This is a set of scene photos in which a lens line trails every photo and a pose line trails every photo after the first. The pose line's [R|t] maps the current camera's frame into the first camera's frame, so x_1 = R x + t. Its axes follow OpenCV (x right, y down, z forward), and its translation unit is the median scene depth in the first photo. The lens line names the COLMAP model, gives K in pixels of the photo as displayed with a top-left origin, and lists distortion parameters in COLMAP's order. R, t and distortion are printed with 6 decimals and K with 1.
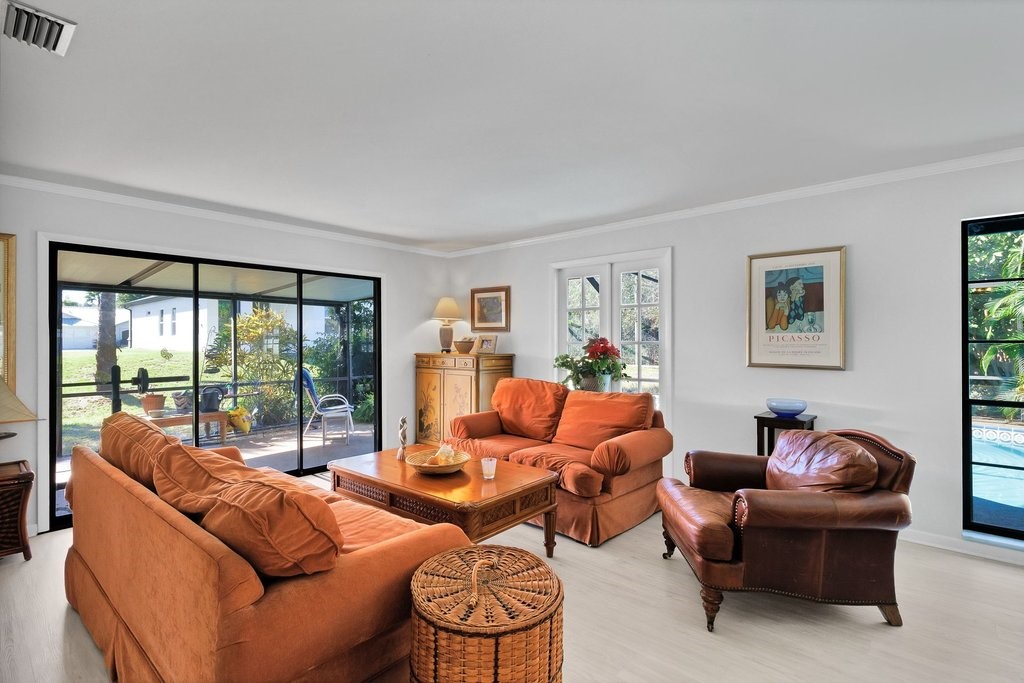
lens RADIAL K [[484.9, 0, 517.4], [0, 484.9, 334.3], [0, 0, 1]] dist [-0.002119, -0.000562]
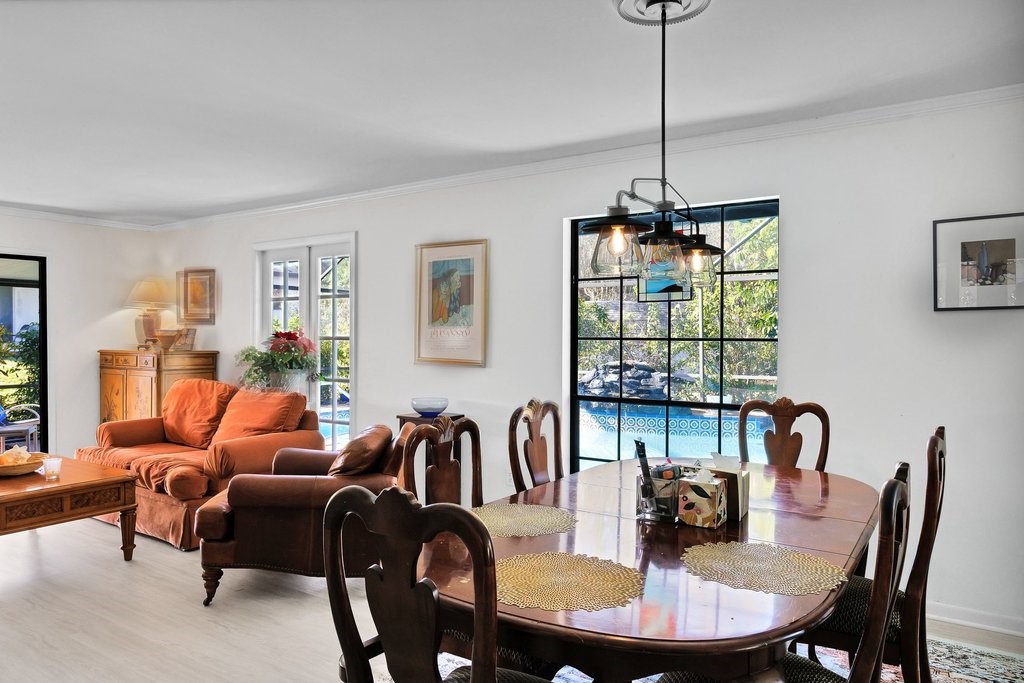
lens RADIAL K [[691.4, 0, 498.1], [0, 691.4, 330.0], [0, 0, 1]] dist [-0.001101, 0.004452]
pose [[0.994543, 0.003540, 0.104263, 0.530676], [-0.004207, 0.999972, 0.006175, -0.007543], [-0.104239, -0.006580, 0.994531, -0.355634]]
